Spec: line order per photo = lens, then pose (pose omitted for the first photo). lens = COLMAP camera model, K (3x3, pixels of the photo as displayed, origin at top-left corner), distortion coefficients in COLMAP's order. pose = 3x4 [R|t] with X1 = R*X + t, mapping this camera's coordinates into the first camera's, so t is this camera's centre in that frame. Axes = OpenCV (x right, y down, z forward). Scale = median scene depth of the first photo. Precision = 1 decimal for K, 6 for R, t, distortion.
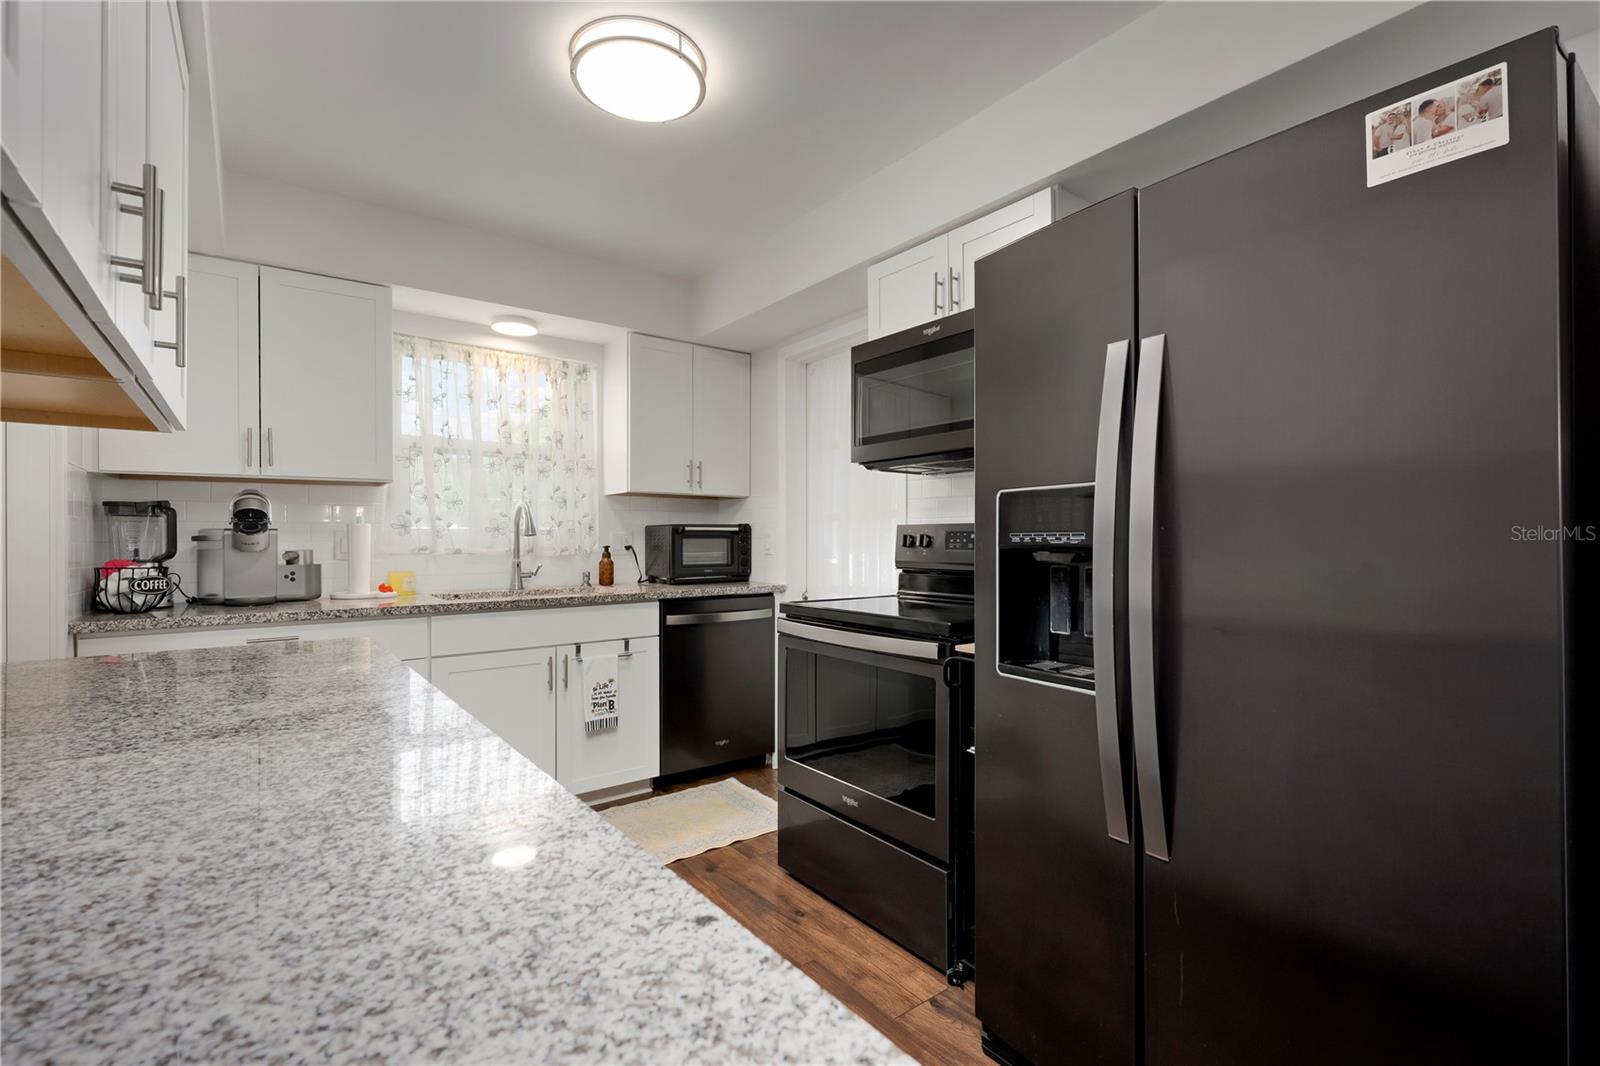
lens RADIAL K [[723.8, 0, 809.9], [0, 723.8, 537.9], [0, 0, 1]] dist [0.000195, 0.000972]
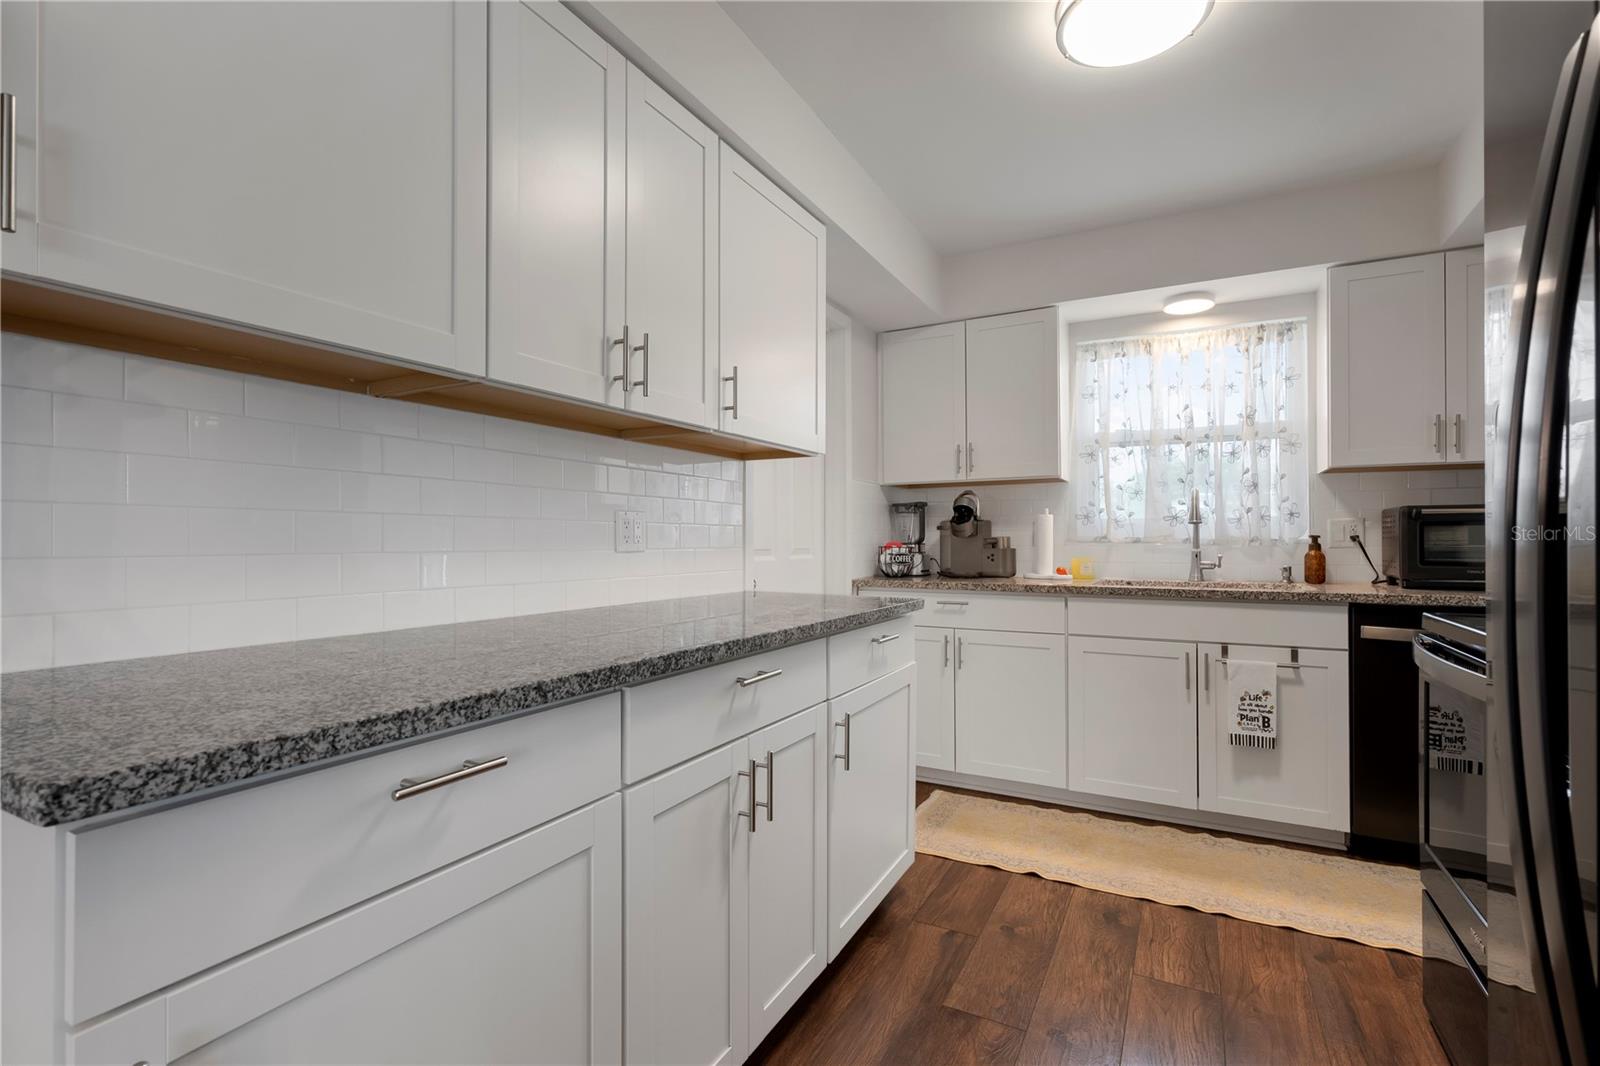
lens RADIAL K [[723.8, 0, 797.9], [0, 723.8, 530.9], [0, 0, 1]] dist [0.000195, 0.000972]
pose [[0.407750, -0.004038, -0.913085, 0.267296], [0.000592, 0.999991, -0.004158, 0.010363], [0.913093, 0.001155, 0.407749, 0.151195]]
